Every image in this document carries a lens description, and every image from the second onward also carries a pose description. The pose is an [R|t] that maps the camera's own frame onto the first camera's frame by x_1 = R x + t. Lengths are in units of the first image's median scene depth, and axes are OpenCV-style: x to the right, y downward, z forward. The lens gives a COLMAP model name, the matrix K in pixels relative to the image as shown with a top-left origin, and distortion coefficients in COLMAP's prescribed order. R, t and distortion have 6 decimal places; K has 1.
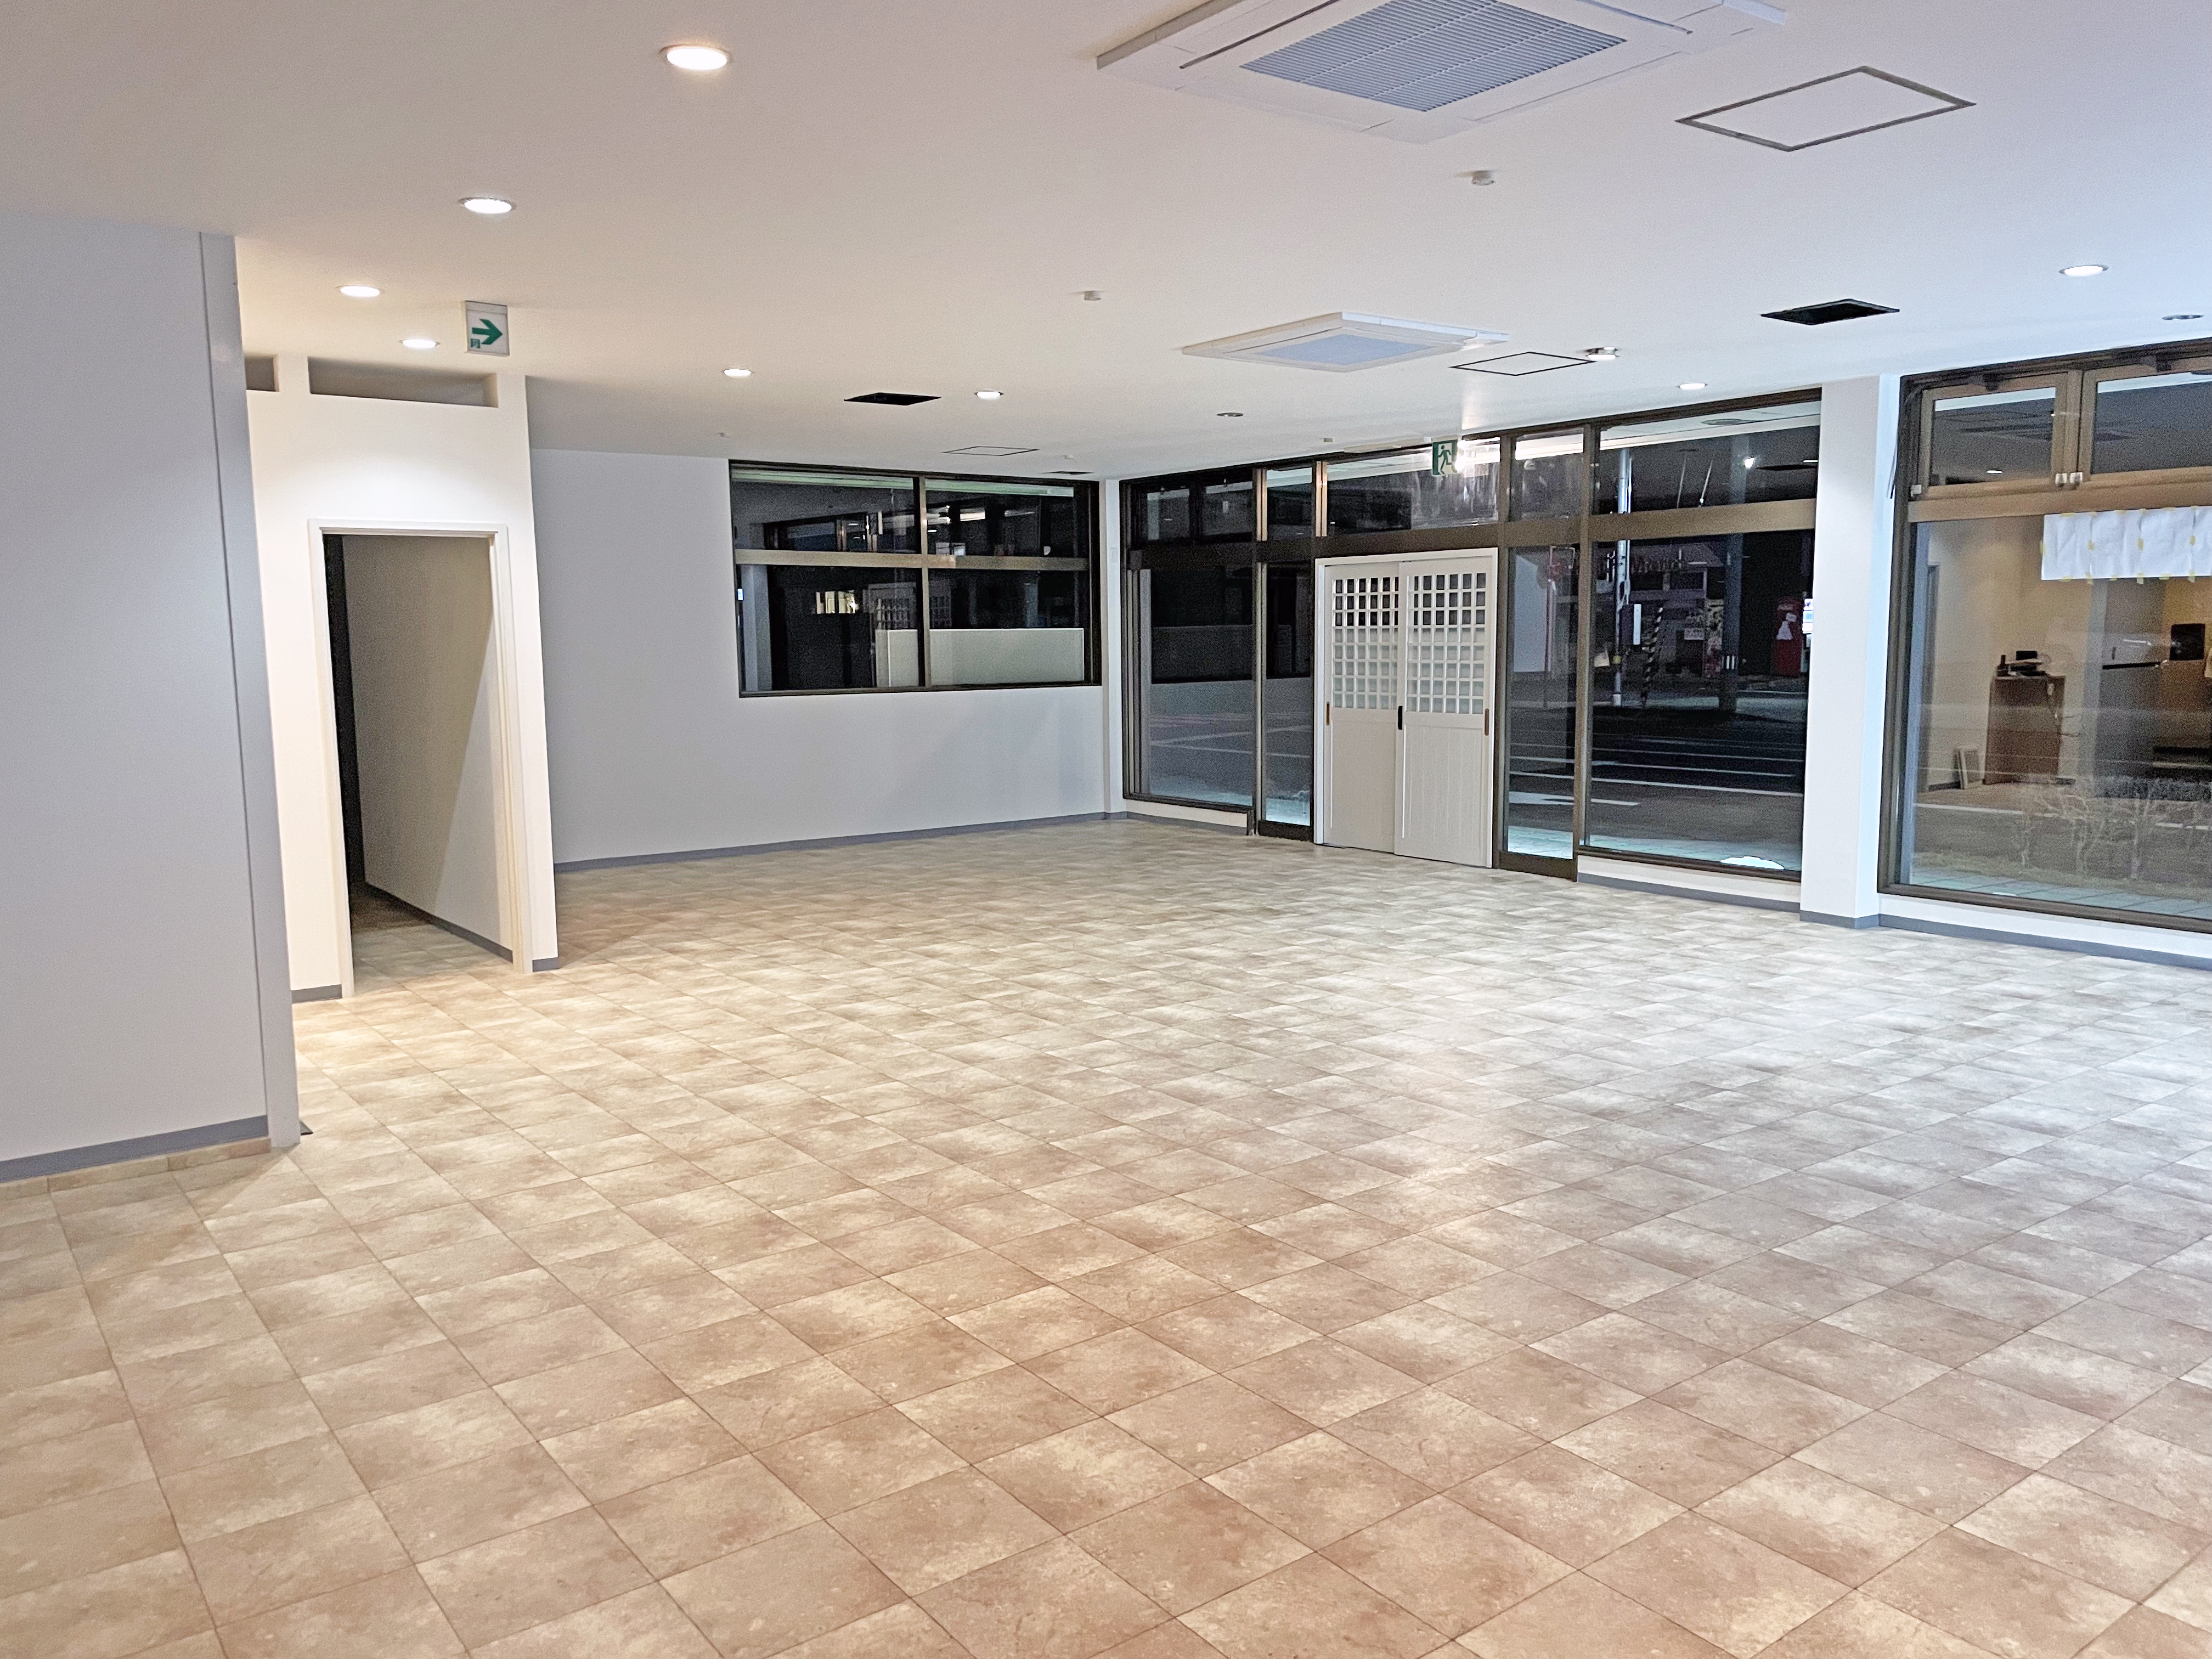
lens RADIAL K [[1672.3, 0, 1106.0], [0, 1672.3, 829.5], [0, 0, 1]] dist [0.084115, -0.116476]
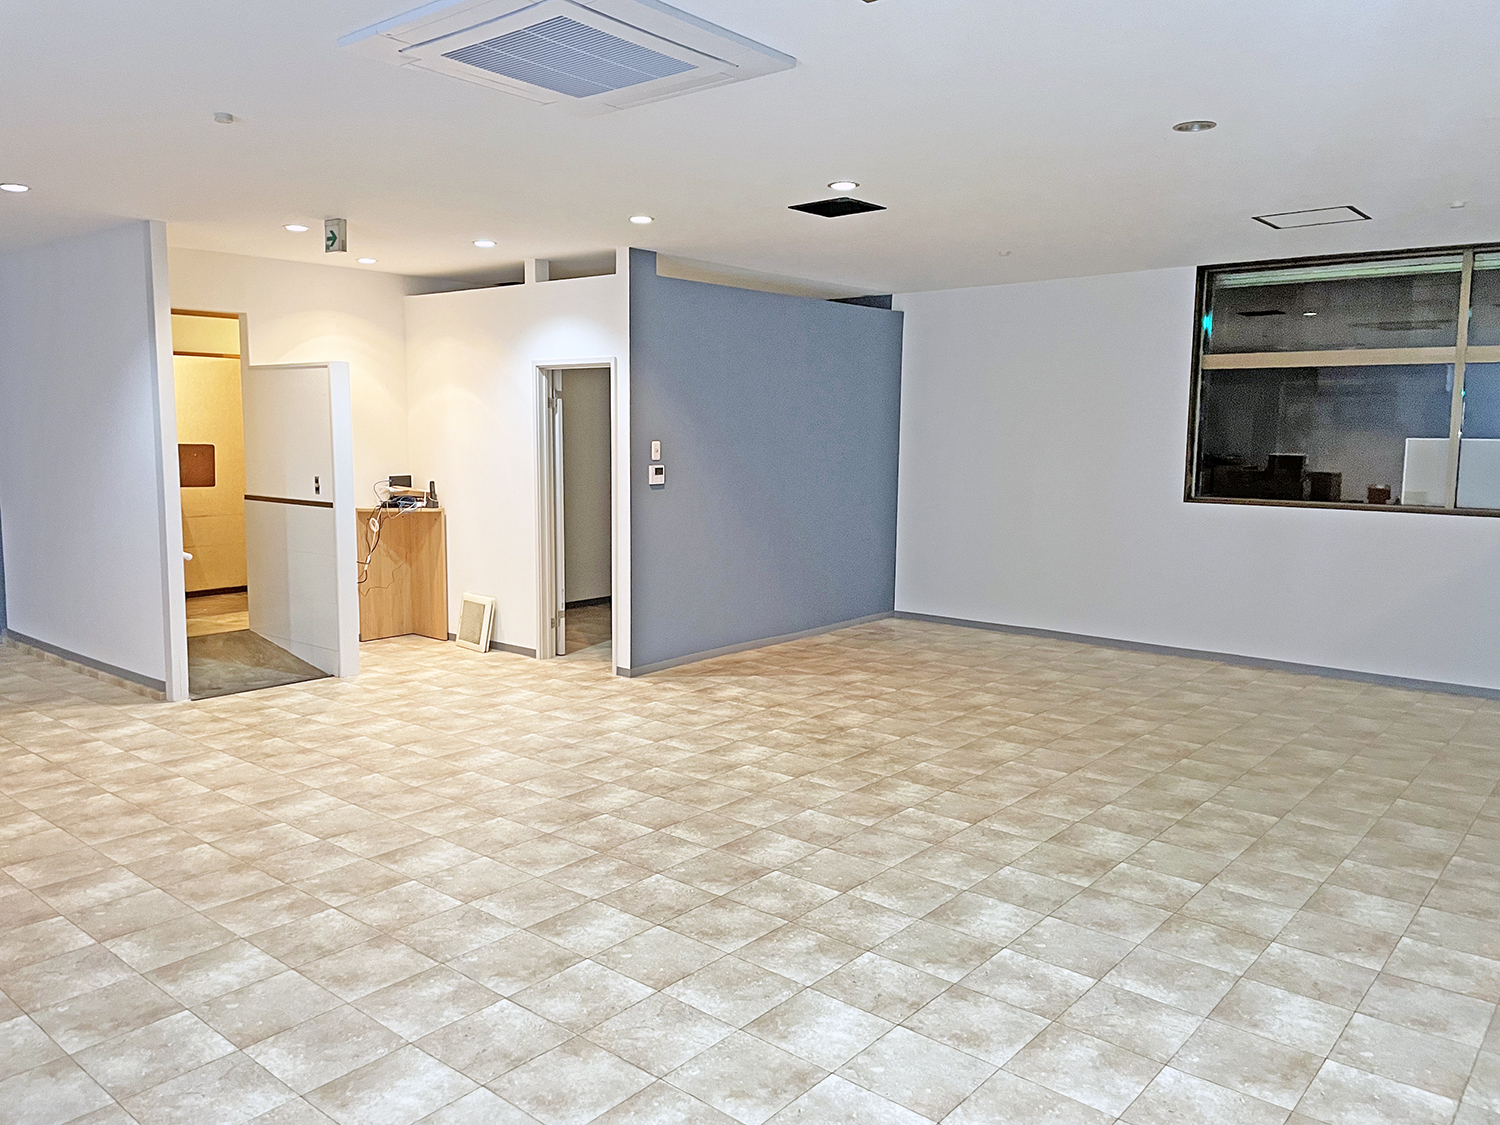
lens RADIAL K [[1121.9, 0, 799.9], [0, 1121.9, 563.2], [0, 0, 1]] dist [-0.005915, -0.007163]
pose [[0.254715, 0.128187, -0.958482, 0.765988], [-0.129698, 0.986748, 0.097500, -0.156411], [0.958279, 0.099479, 0.267965, 1.169674]]
